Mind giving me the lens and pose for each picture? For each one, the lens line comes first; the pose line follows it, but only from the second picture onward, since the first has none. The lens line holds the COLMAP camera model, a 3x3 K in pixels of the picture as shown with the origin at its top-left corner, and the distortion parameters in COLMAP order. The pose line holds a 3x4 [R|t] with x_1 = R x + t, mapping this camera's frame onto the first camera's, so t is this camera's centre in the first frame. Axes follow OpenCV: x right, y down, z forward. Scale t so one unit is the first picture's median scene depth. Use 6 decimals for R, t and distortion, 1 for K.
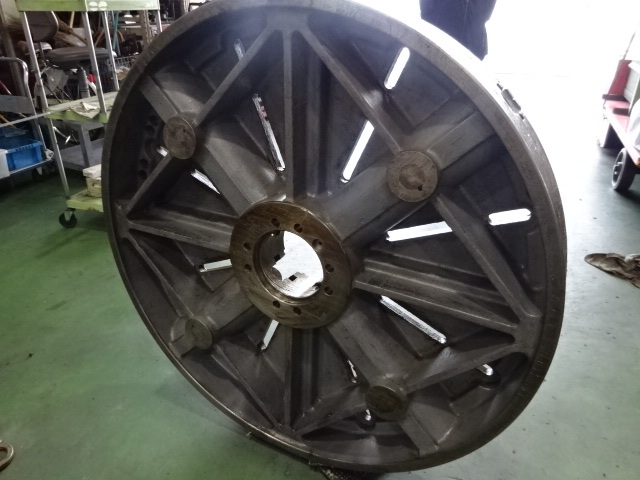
lens RADIAL K [[470.4, 0, 319.0], [0, 470.4, 240.4], [0, 0, 1]] dist [0.001250, -0.015509]
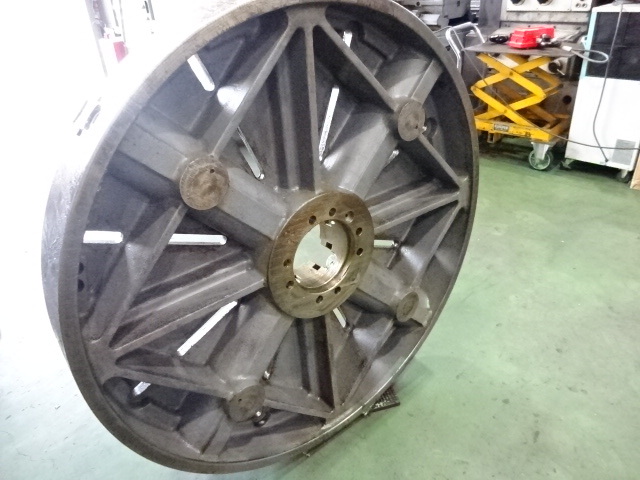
lens RADIAL K [[470.4, 0, 319.5], [0, 470.4, 239.9], [0, 0, 1]] dist [0.001250, -0.015509]
pose [[0.425464, -0.474738, 0.770457, -0.753772], [0.465253, 0.844977, 0.263732, -0.222135], [-0.776222, 0.246249, 0.580380, 0.356350]]
